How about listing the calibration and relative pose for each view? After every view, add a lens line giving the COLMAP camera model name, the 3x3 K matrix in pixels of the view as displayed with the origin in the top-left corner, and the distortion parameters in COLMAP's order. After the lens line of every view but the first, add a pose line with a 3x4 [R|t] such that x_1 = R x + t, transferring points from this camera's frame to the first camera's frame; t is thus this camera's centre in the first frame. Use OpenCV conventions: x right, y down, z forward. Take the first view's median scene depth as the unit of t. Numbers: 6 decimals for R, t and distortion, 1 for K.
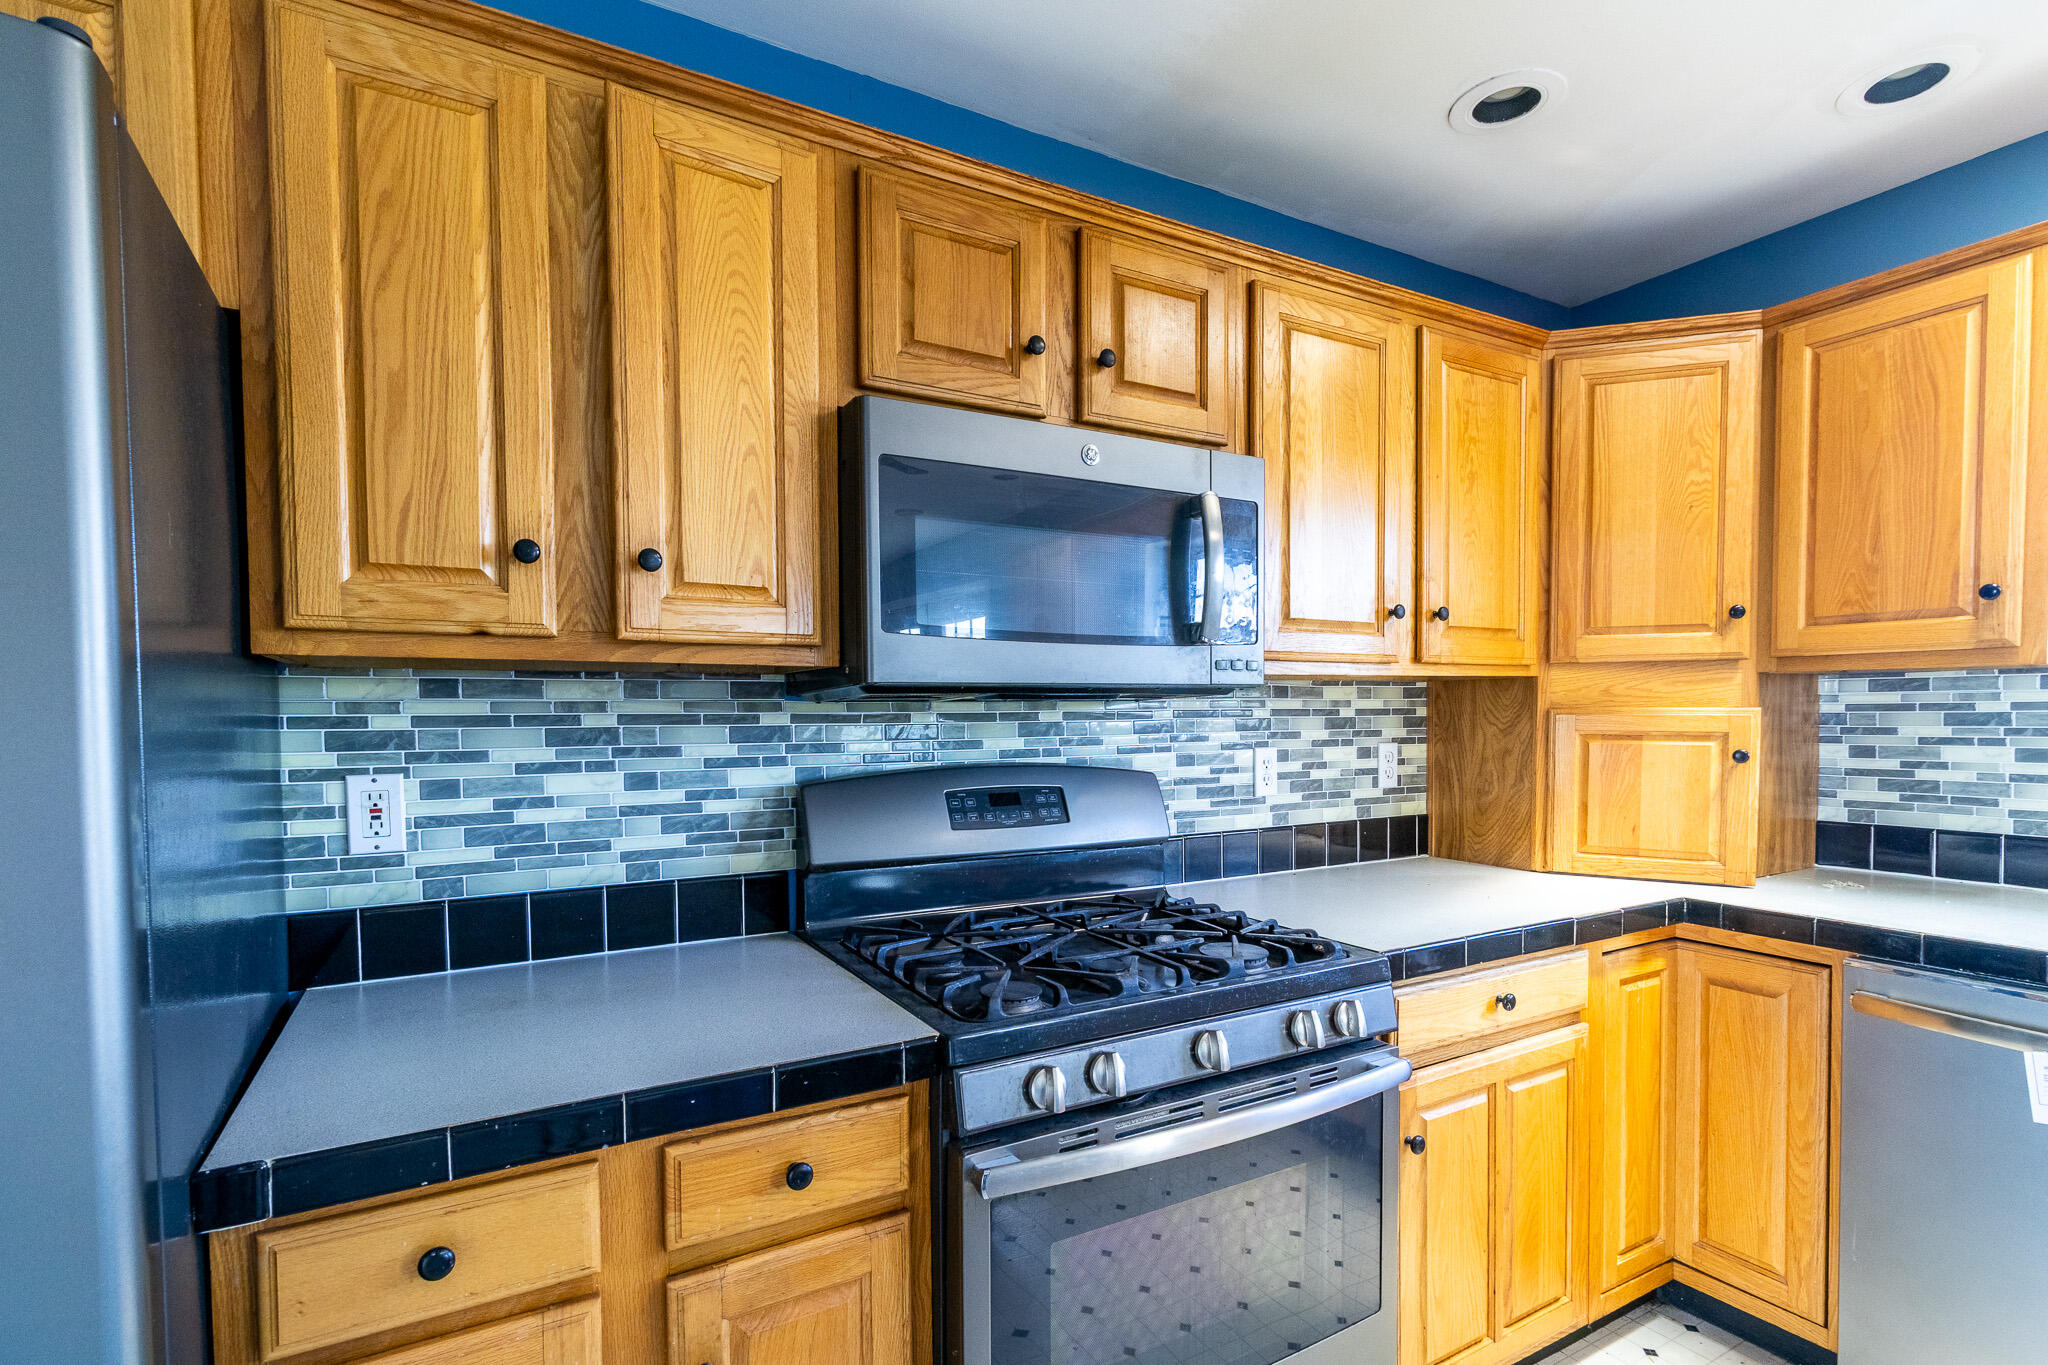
lens RADIAL K [[927.7, 0, 971.3], [0, 927.7, 740.8], [0, 0, 1]] dist [0.001463, 0.000420]
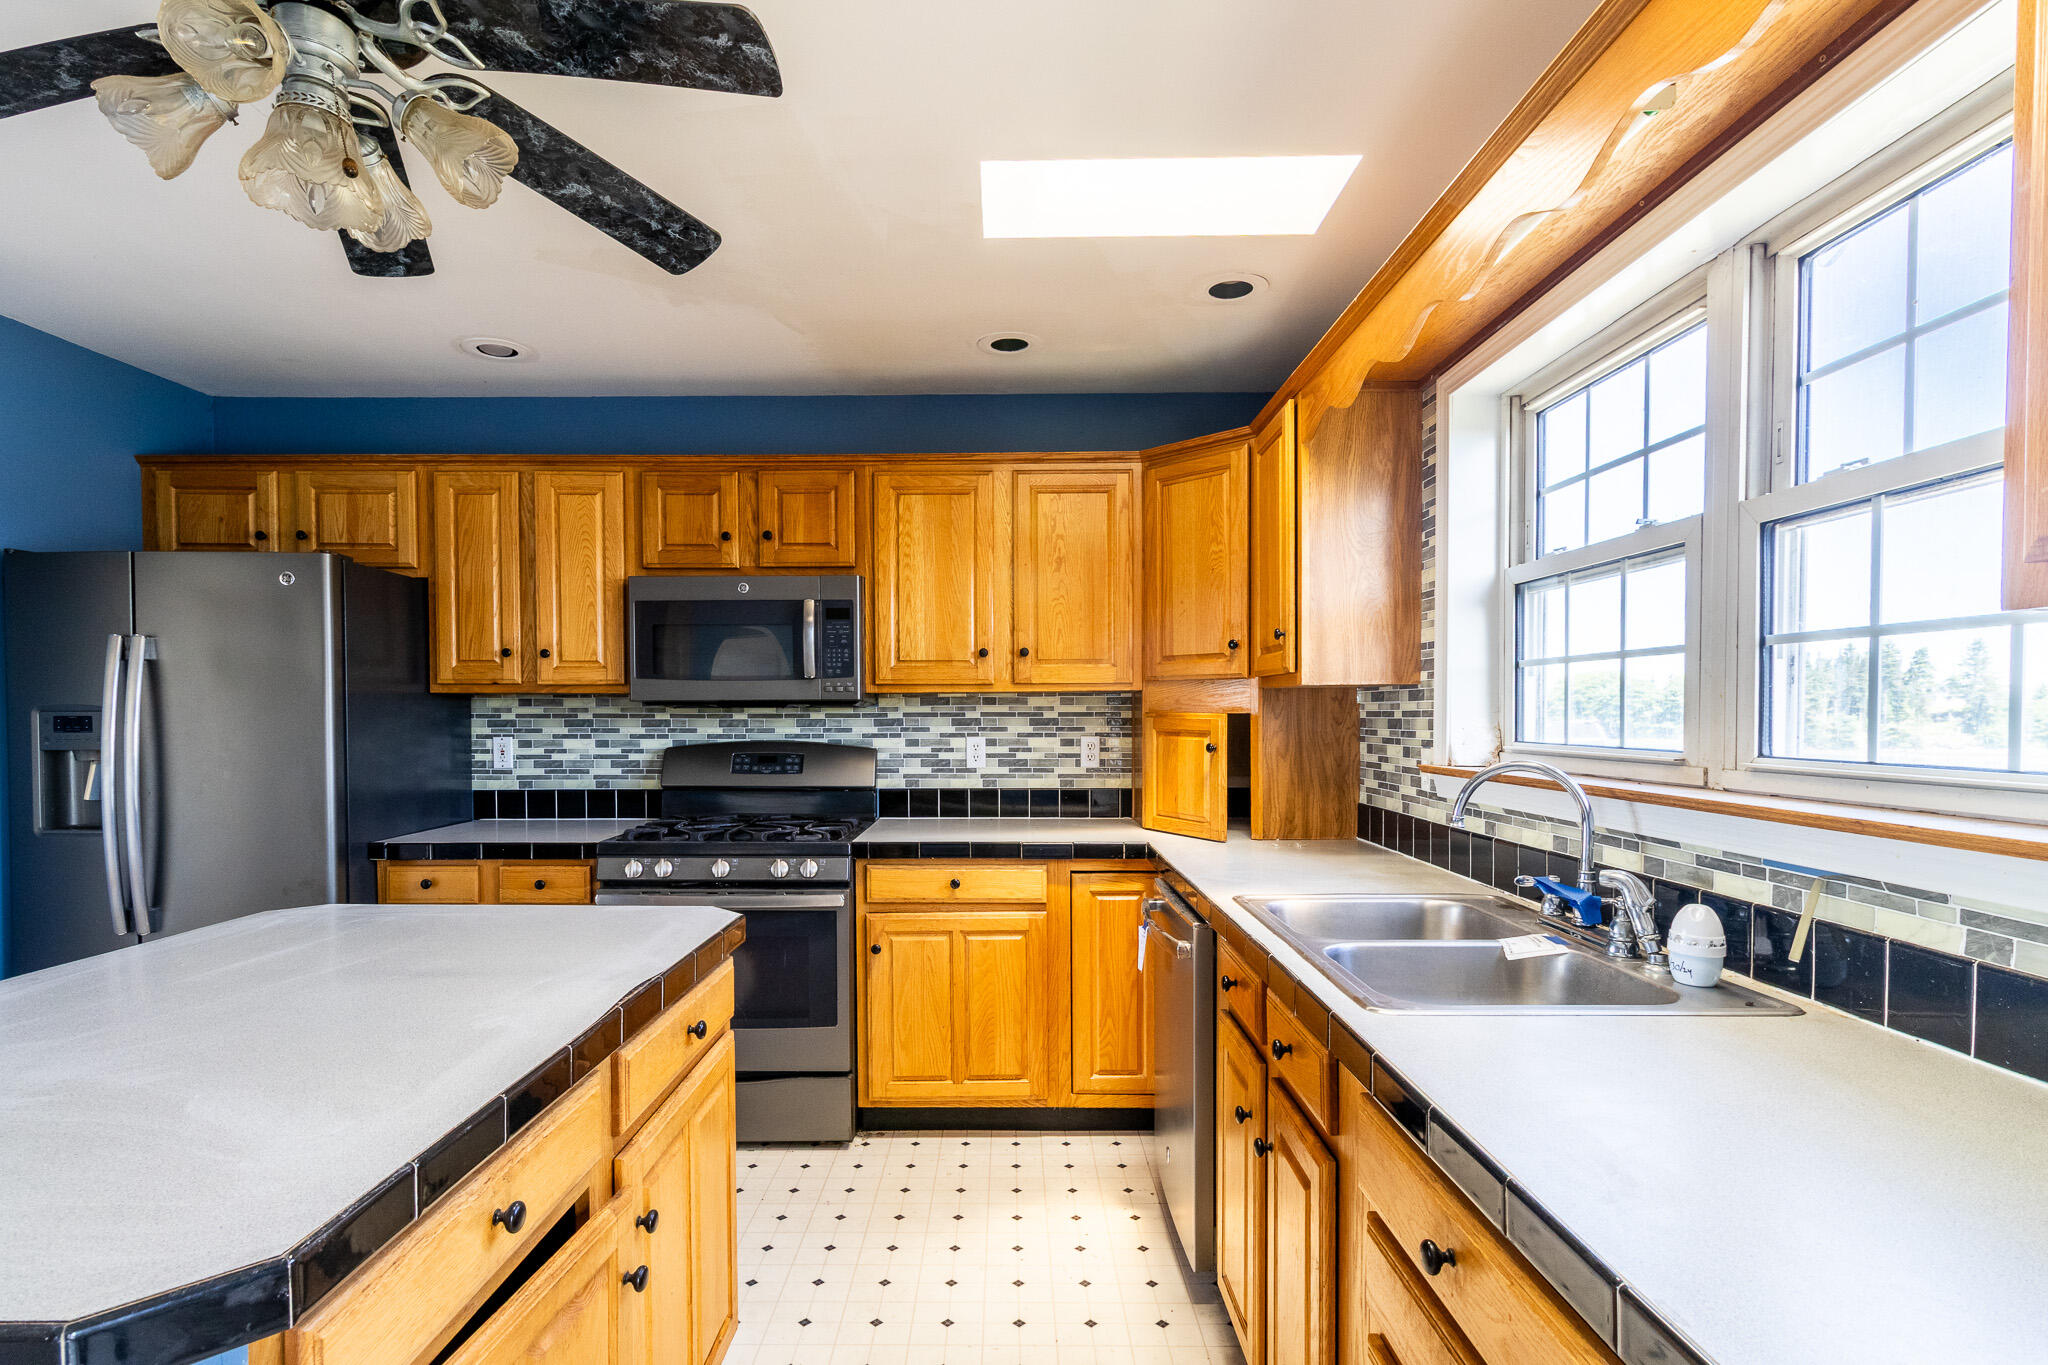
lens RADIAL K [[960.0, 0, 1007.3], [0, 960.0, 732.2], [0, 0, 1]] dist [0.004198, 0.001459]
pose [[0.875132, 0.016552, -0.483601, 1.554467], [-0.018923, 0.999821, -0.000022, -0.002088], [0.483514, 0.009171, 0.875288, -0.527375]]
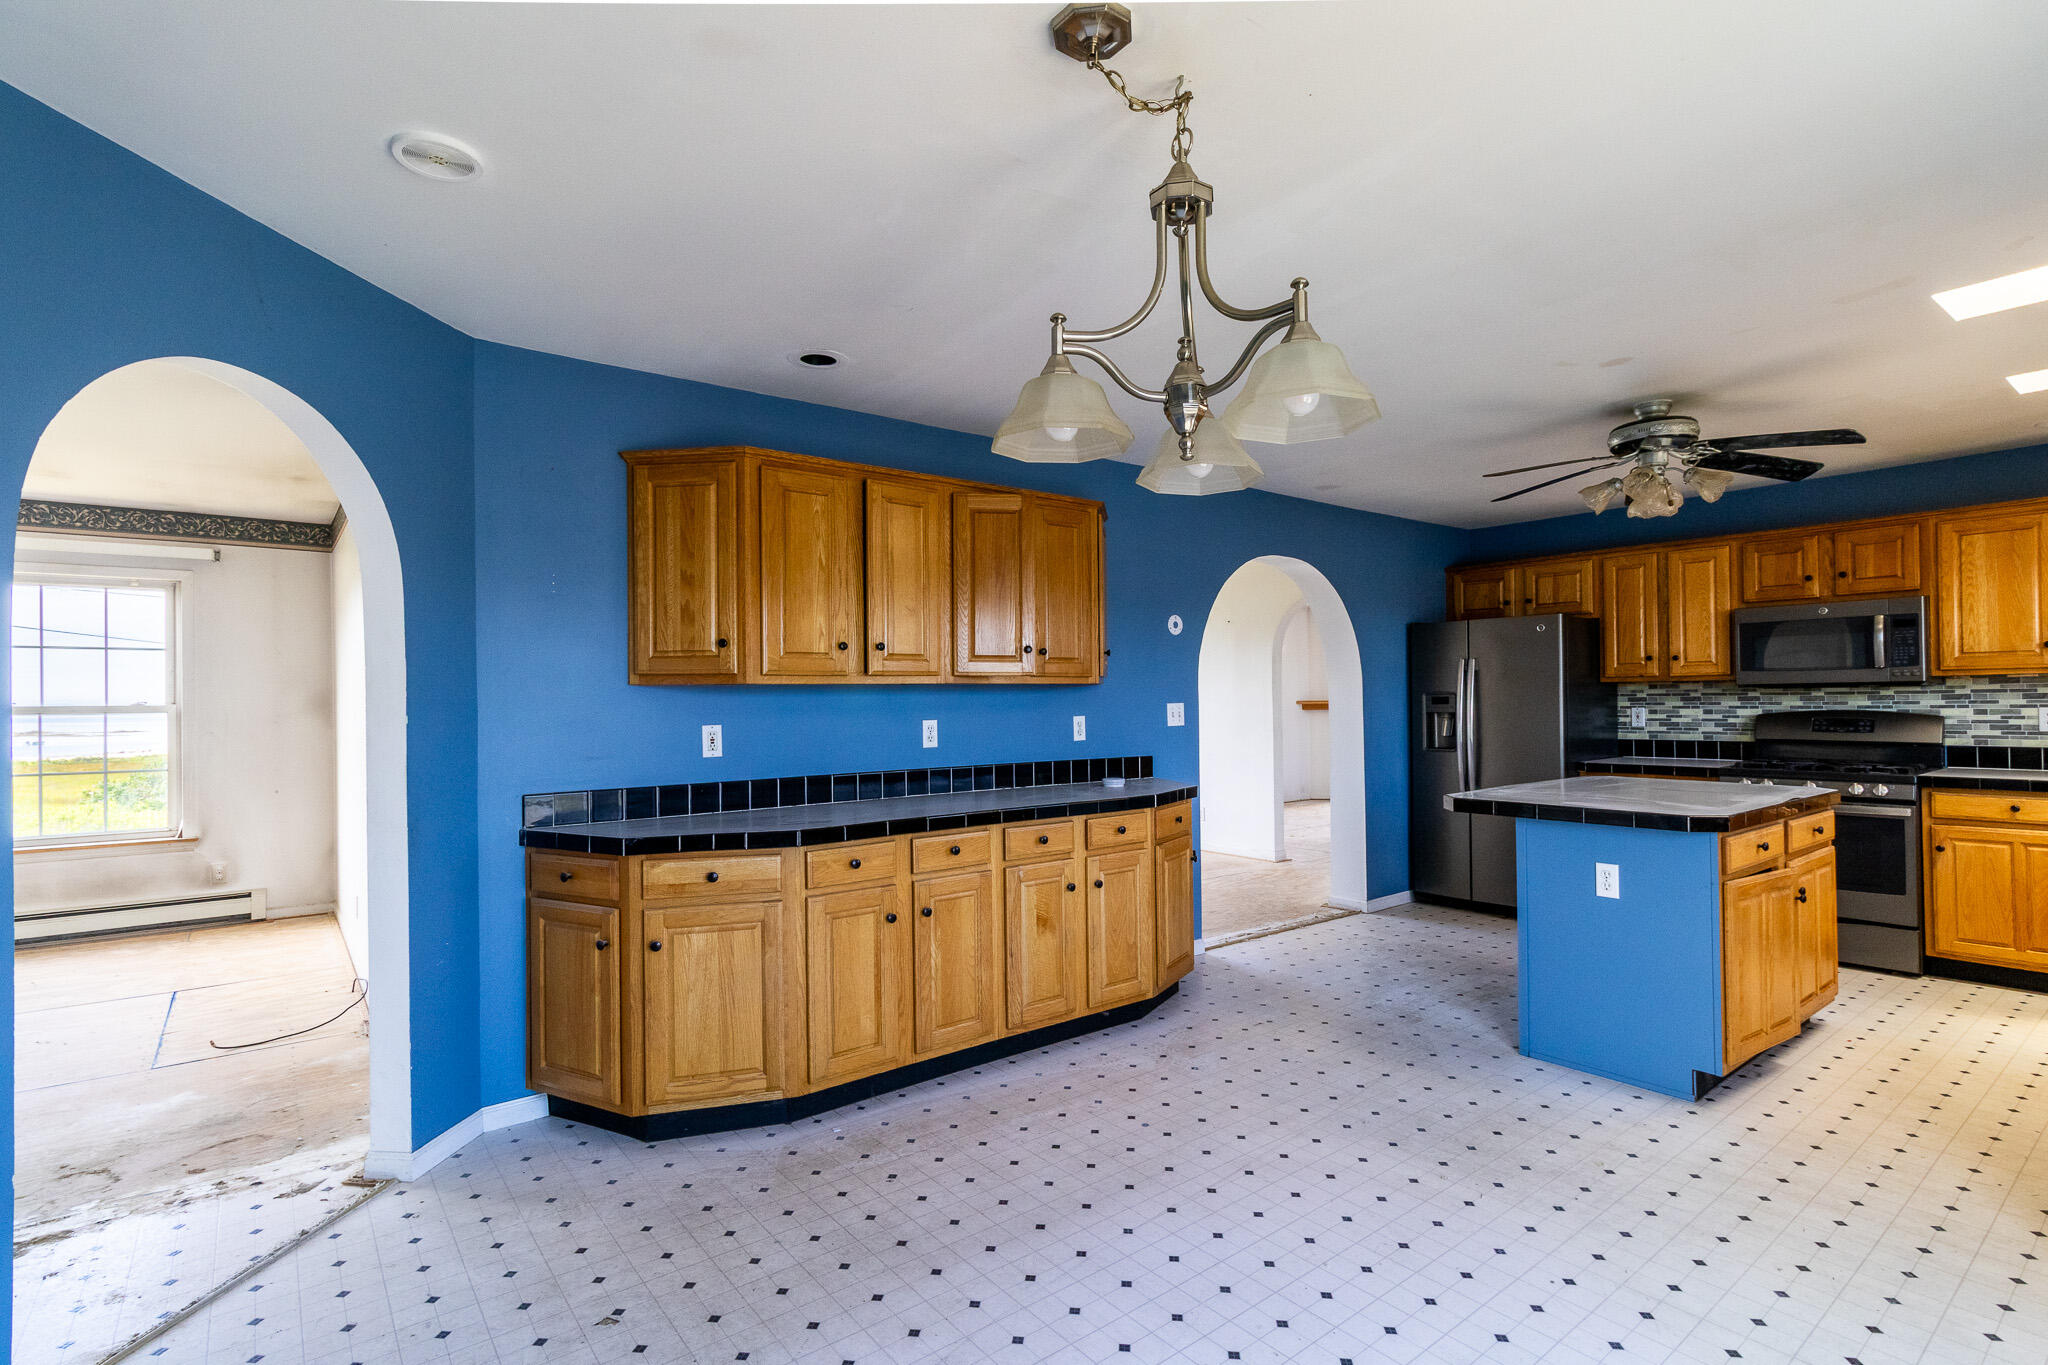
lens RADIAL K [[950.0, 0, 1031.5], [0, 950.0, 695.6], [0, 0, 1]] dist [-0.001461, 0.000409]
pose [[0.137312, 0.001228, -0.990527, 2.769337], [-0.017017, 0.999855, -0.001119, 0.028629], [0.990382, 0.017010, 0.137313, -1.972675]]
